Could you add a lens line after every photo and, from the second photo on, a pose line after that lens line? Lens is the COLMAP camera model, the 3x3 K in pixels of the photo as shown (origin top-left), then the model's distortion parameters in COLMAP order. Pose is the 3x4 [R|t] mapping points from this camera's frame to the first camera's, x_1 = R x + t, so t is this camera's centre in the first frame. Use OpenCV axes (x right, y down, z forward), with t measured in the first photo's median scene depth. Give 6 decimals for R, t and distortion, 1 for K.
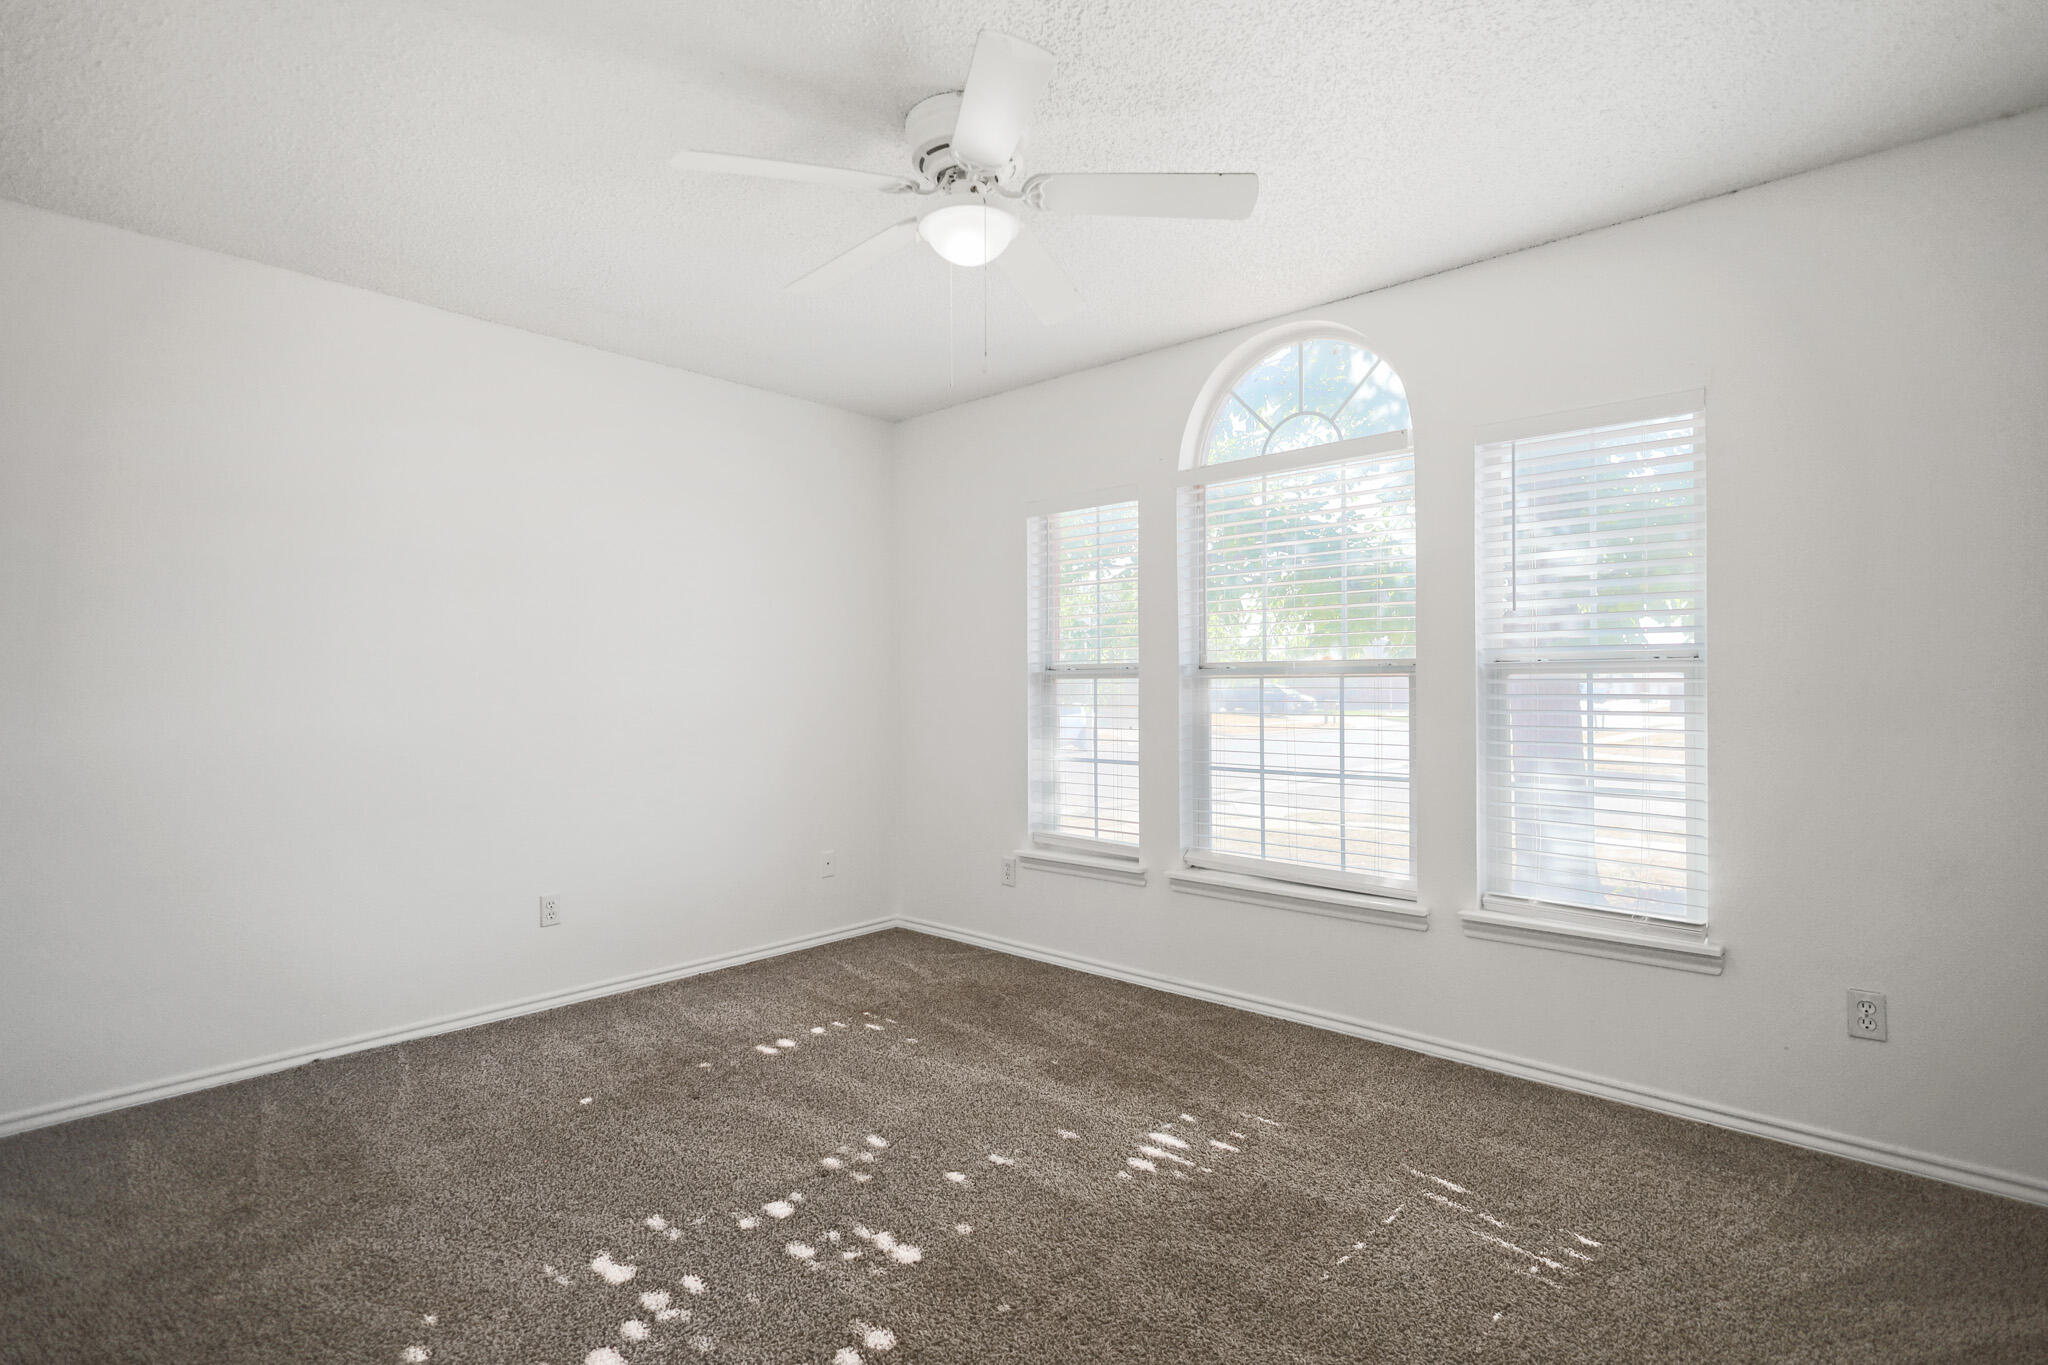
lens RADIAL K [[1026.3, 0, 1023.1], [0, 1026.3, 687.2], [0, 0, 1]] dist [0.001580, -0.000044]
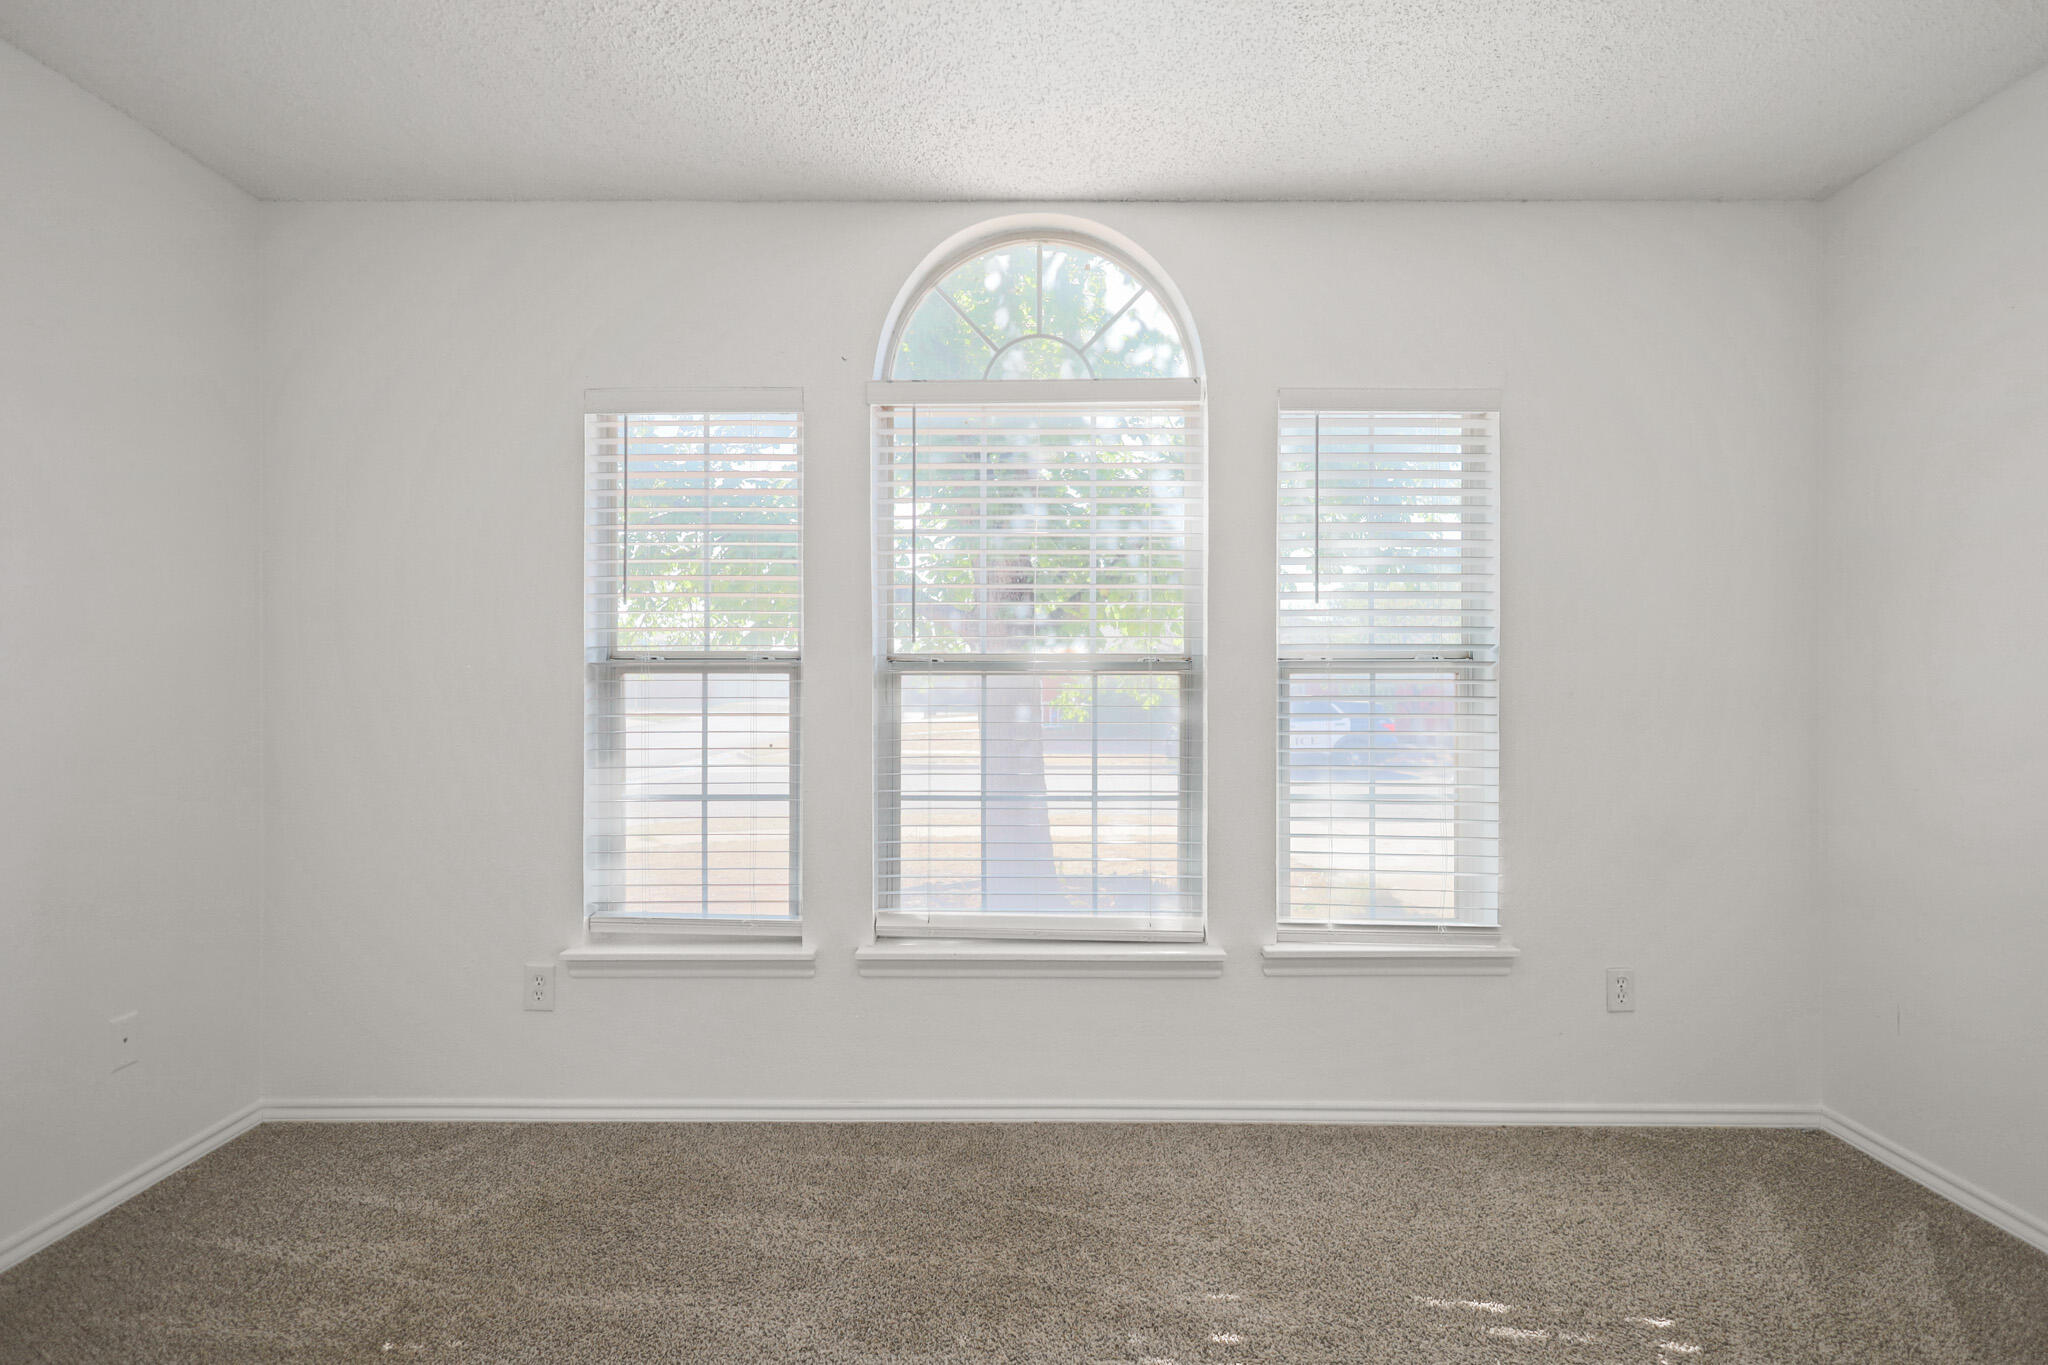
lens RADIAL K [[1026.3, 0, 1023.1], [0, 1026.3, 687.2], [0, 0, 1]] dist [0.001580, -0.000044]
pose [[0.736201, 0.001273, 0.676762, -0.270362], [-0.002312, 0.999997, 0.000634, -0.000726], [-0.676759, -0.002032, 0.736202, 0.442823]]
